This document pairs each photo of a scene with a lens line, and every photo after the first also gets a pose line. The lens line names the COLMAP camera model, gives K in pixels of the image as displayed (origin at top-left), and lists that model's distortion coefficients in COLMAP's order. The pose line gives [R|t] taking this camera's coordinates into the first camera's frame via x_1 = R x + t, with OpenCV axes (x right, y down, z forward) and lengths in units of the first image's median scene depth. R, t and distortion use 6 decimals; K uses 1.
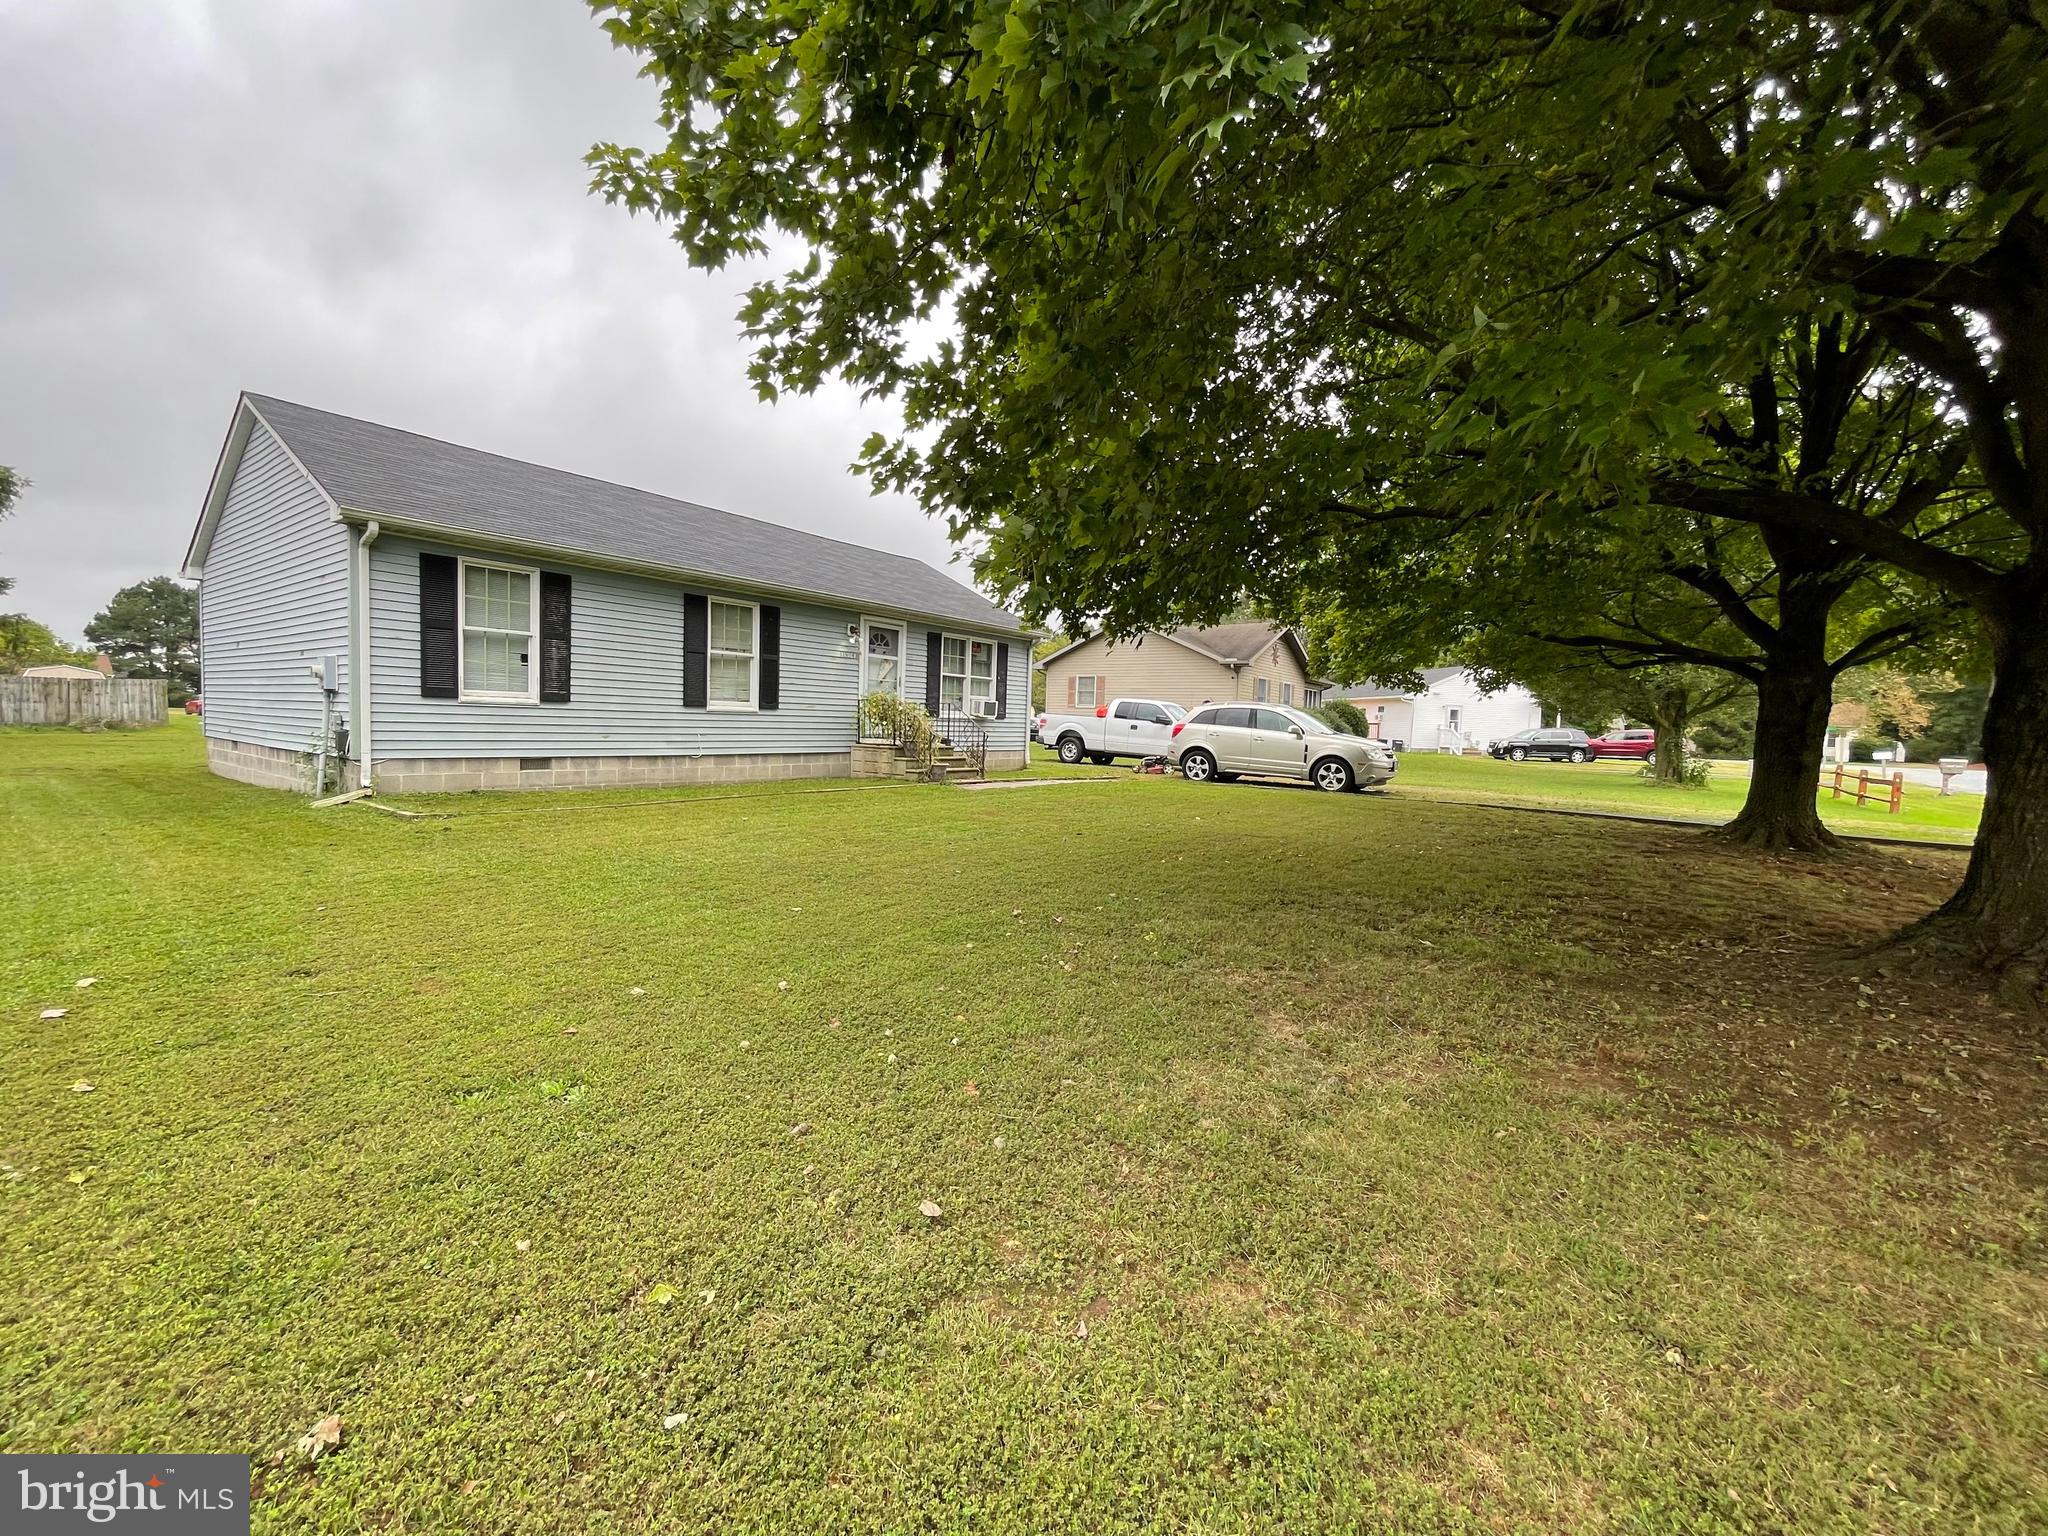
lens RADIAL K [[833.6, 0, 1018.5], [0, 833.6, 769.7], [0, 0, 1]] dist [-0.000303, -0.000649]
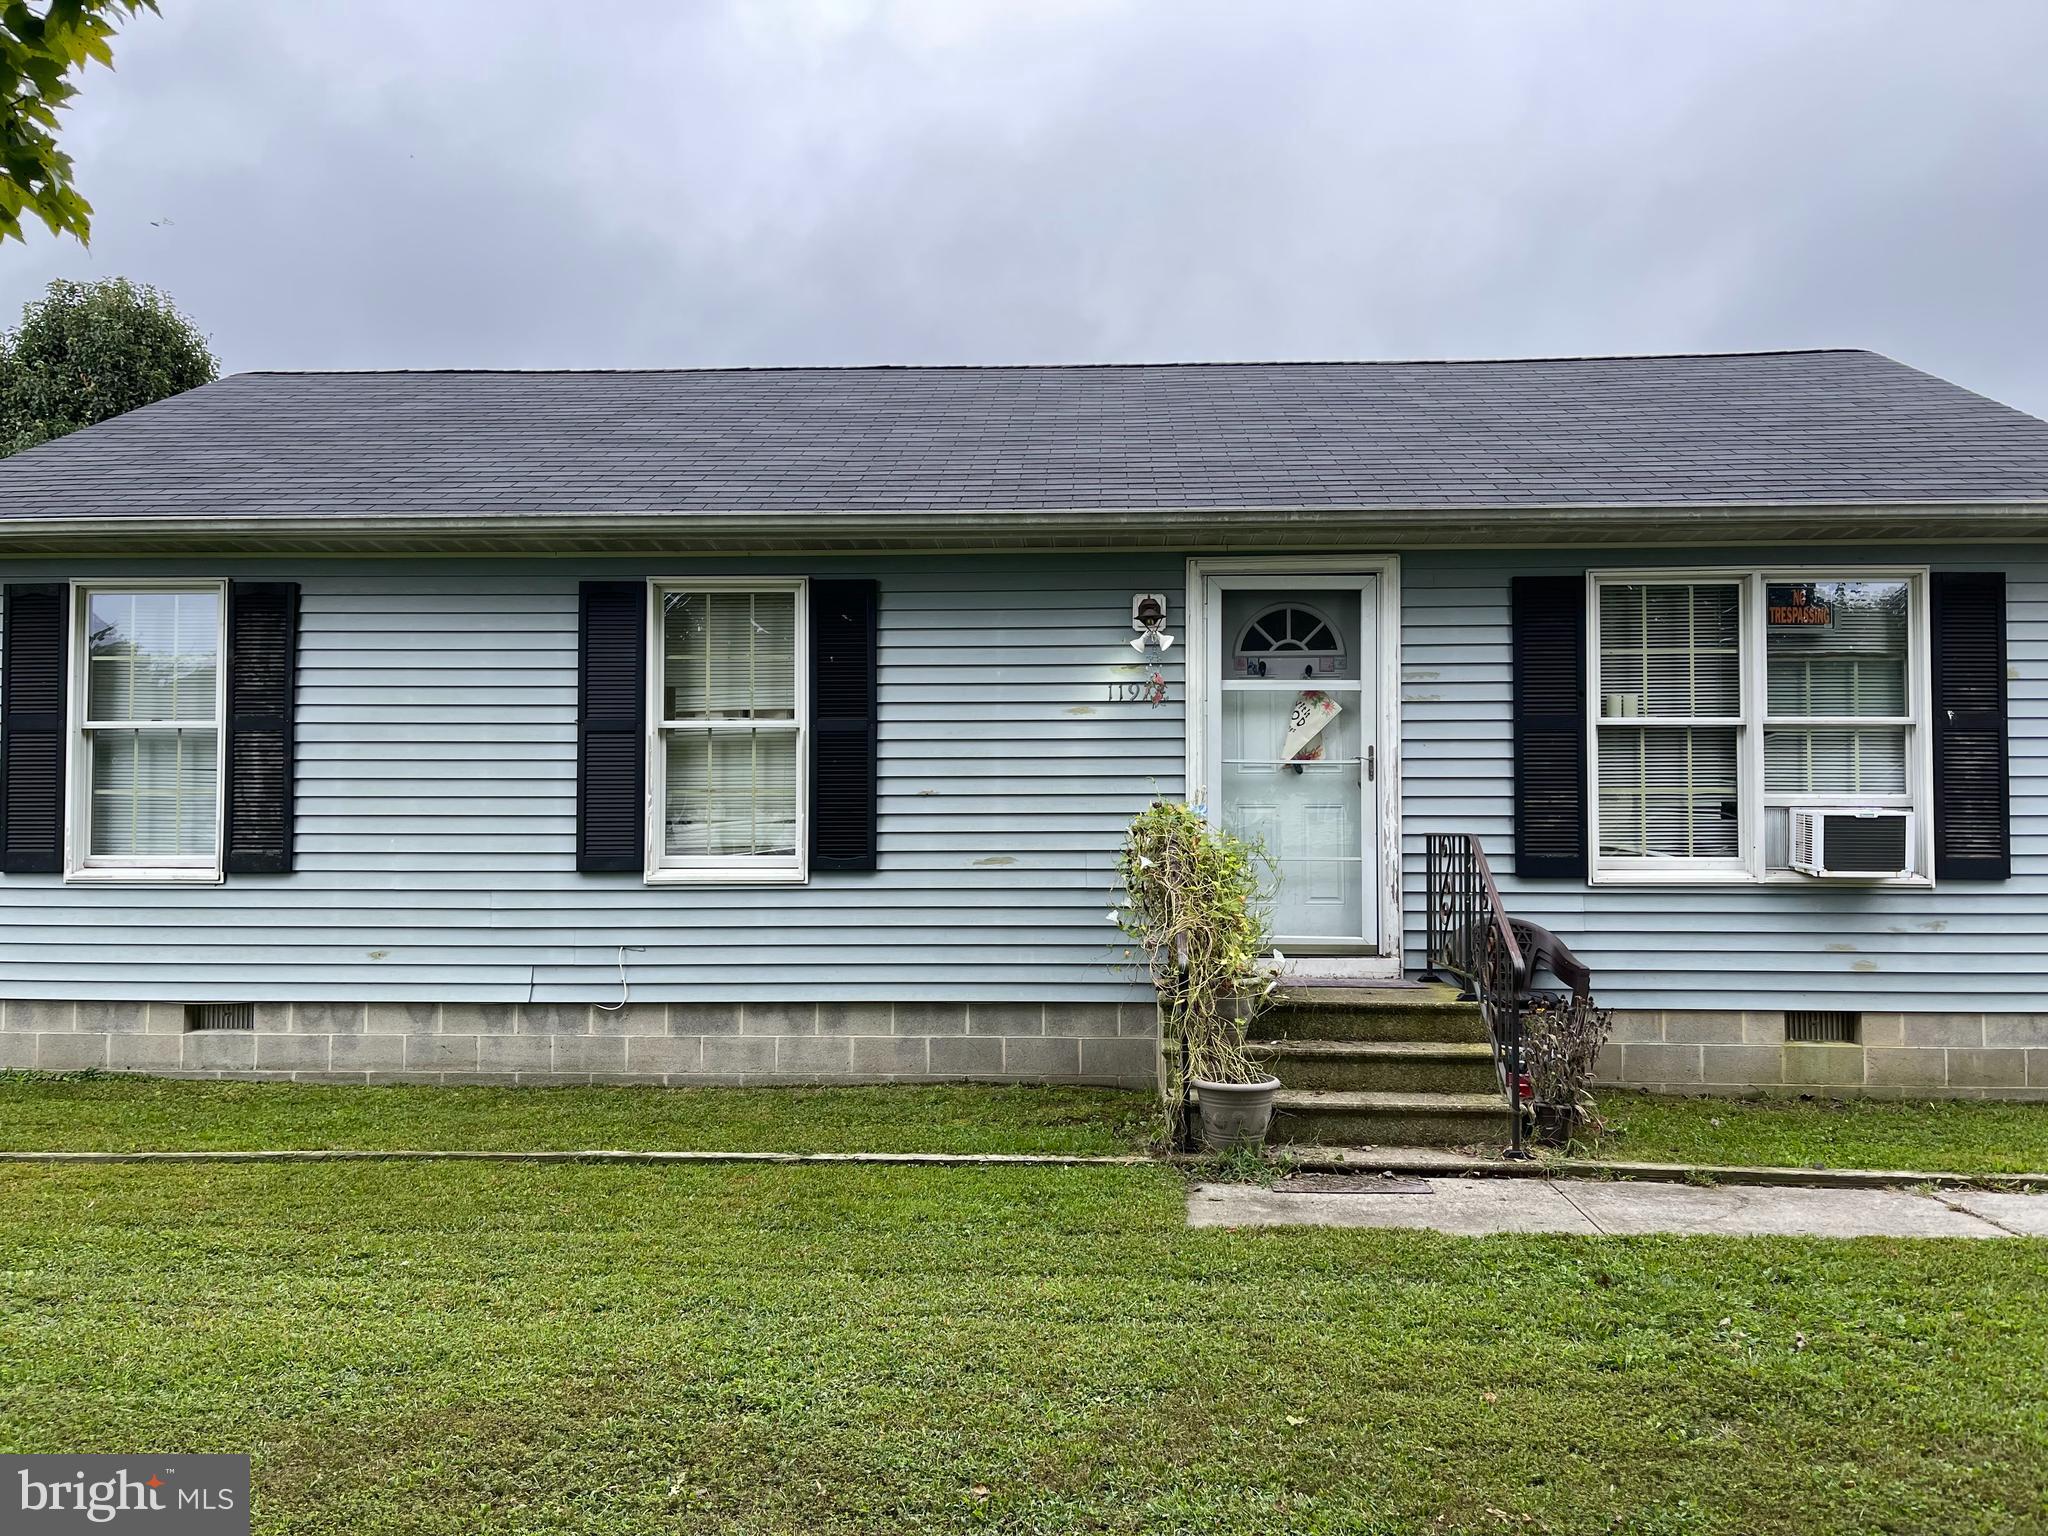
lens RADIAL K [[2054.1, 0, 1026.1], [0, 2054.1, 771.6], [0, 0, 1]] dist [0.059341, 0.000000]
pose [[0.543867, -0.078385, -0.835503, 0.463193], [-0.033309, 0.992827, -0.114827, -0.019497], [0.838510, 0.090280, 0.537355, 0.613843]]
